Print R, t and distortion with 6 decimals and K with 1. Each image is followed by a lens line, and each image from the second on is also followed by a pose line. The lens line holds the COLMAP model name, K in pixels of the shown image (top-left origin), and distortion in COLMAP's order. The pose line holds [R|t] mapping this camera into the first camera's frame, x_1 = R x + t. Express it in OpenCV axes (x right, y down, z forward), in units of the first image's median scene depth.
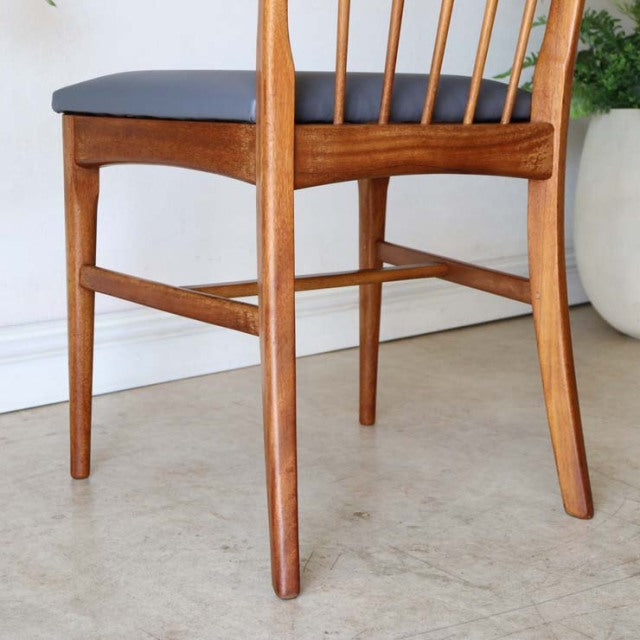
lens RADIAL K [[1176.2, 0, 320.0], [0, 1176.2, 320.0], [0, 0, 1]] dist [-0.045014, 0.186843]
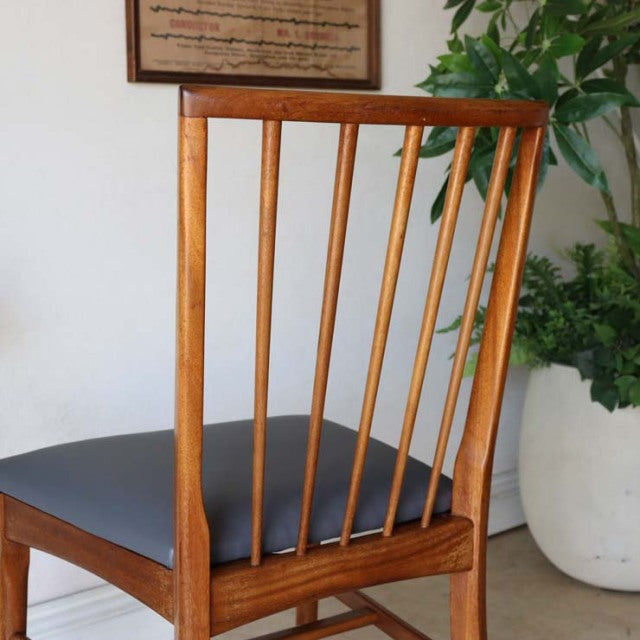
lens RADIAL K [[1176.2, 0, 320.0], [0, 1176.2, 320.0], [0, 0, 1]] dist [-0.045014, 0.186843]
pose [[0.999758, -0.002373, 0.021857, 0.043925], [0.003523, 0.998604, -0.052695, -0.287246], [-0.021702, 0.052759, 0.998371, -0.024923]]
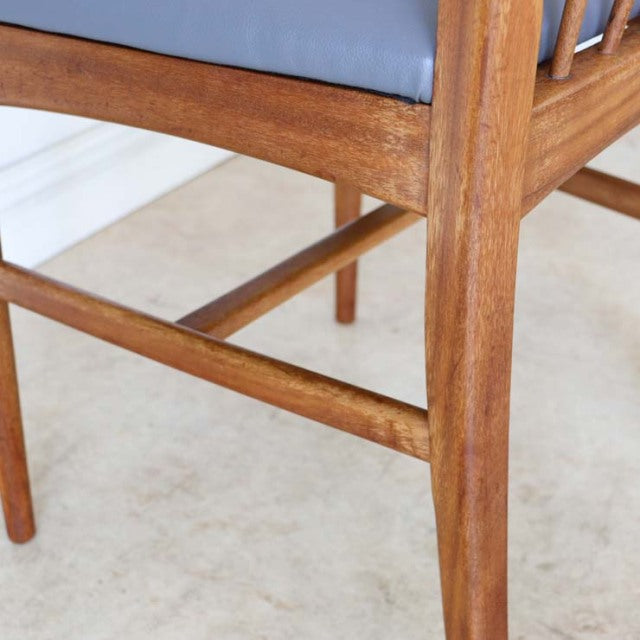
lens RADIAL K [[1043.0, 0, 326.8], [0, 1043.0, 320.3], [0, 0, 1]] dist [-0.042232, -0.106485]
pose [[0.954917, -0.166550, 0.245754, -0.187301], [0.071605, 0.932580, 0.353789, -0.208367], [-0.288109, -0.320242, 0.902462, 0.518743]]
